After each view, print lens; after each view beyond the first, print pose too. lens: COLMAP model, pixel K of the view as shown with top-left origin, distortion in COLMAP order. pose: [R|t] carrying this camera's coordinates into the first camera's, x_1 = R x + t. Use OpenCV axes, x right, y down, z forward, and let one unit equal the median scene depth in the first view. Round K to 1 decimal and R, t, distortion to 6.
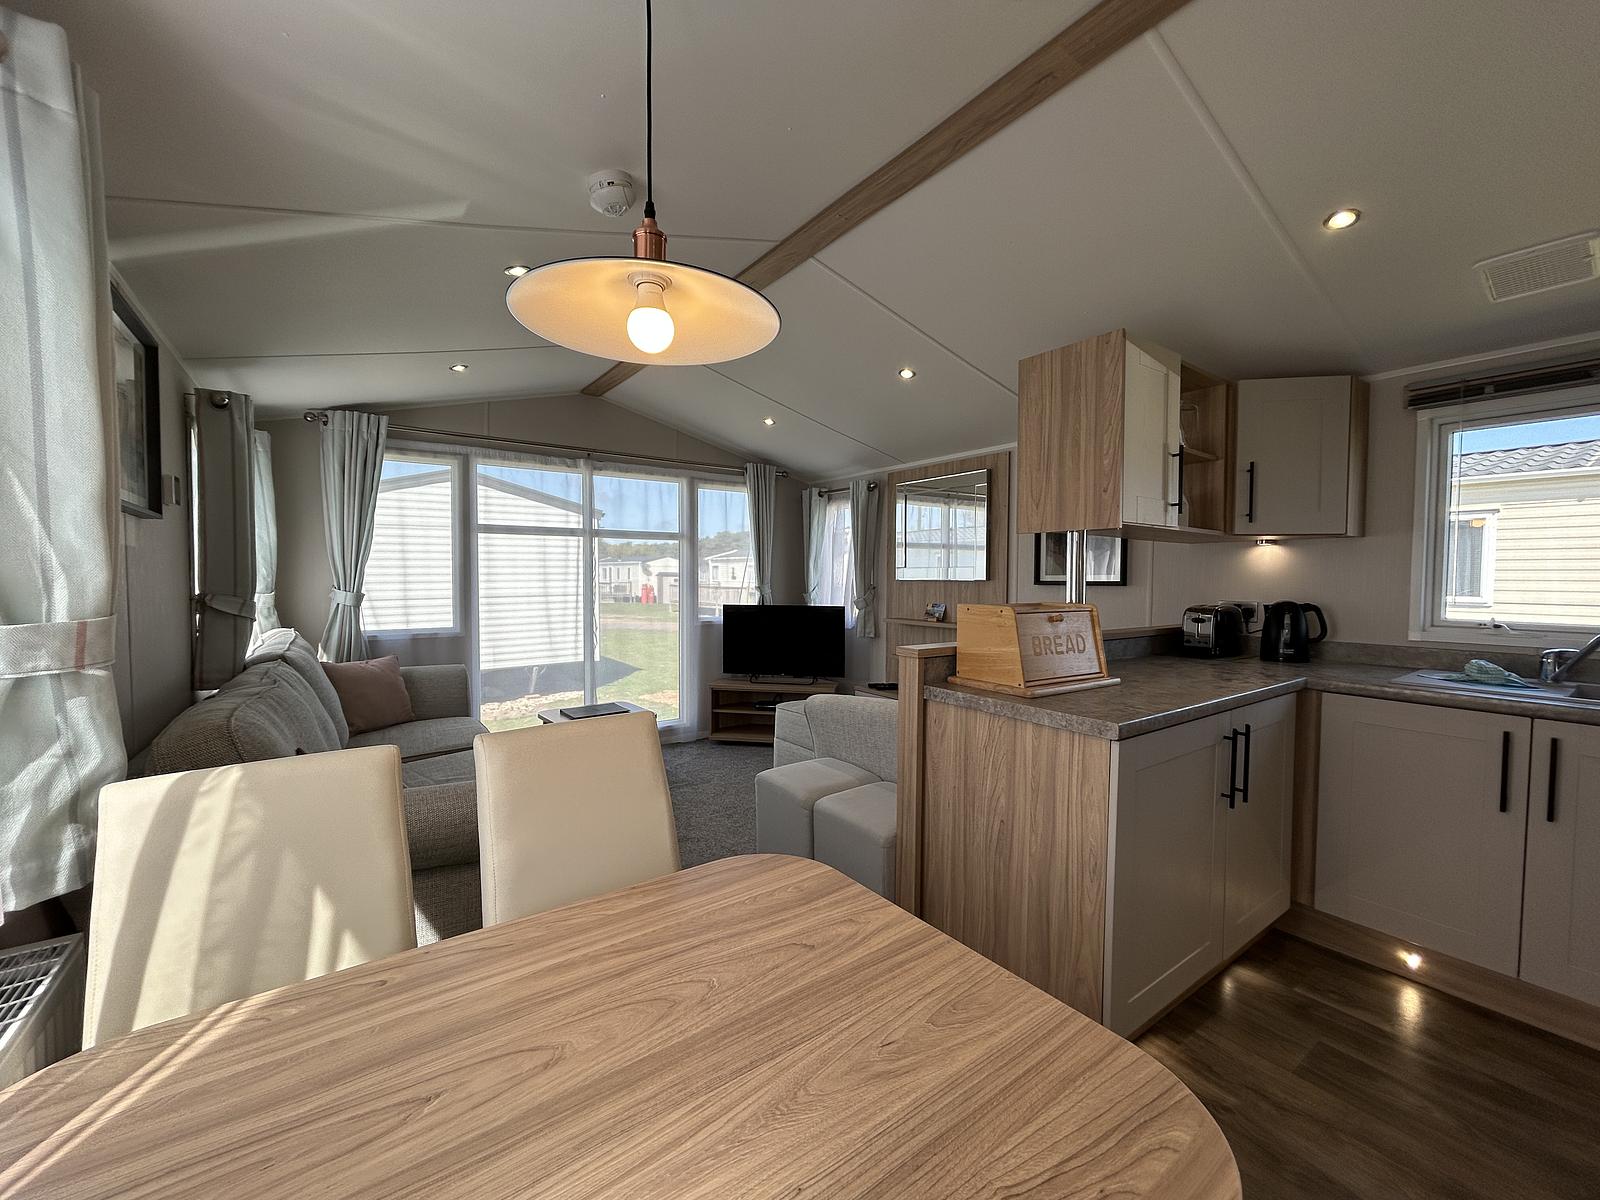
lens RADIAL K [[645.5, 0, 799.4], [0, 645.5, 599.6], [0, 0, 1]] dist [0.000887, -0.000421]
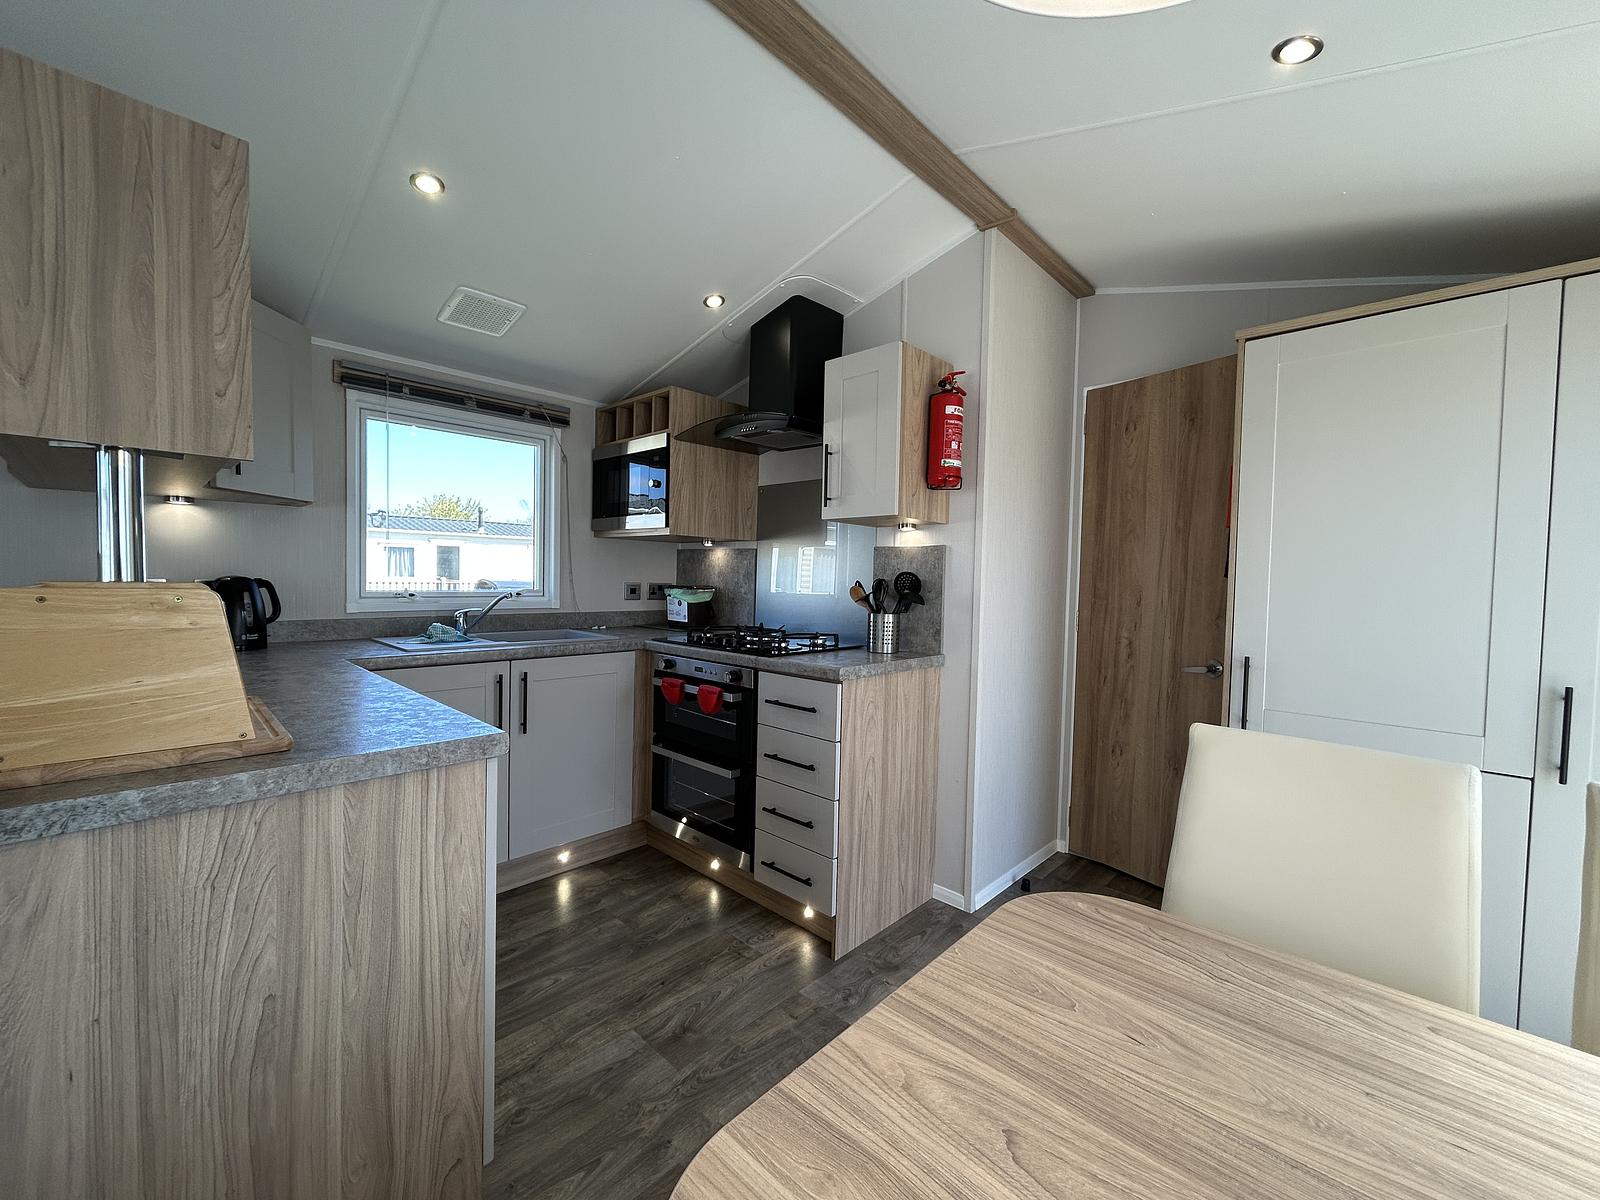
lens RADIAL K [[645.5, 0, 798.4], [0, 645.5, 599.6], [0, 0, 1]] dist [0.000887, -0.000421]
pose [[-0.191404, -0.046976, 0.980387, -0.266884], [0.014877, 0.998600, 0.050754, 0.000905], [-0.981399, 0.024300, -0.190437, 0.671351]]
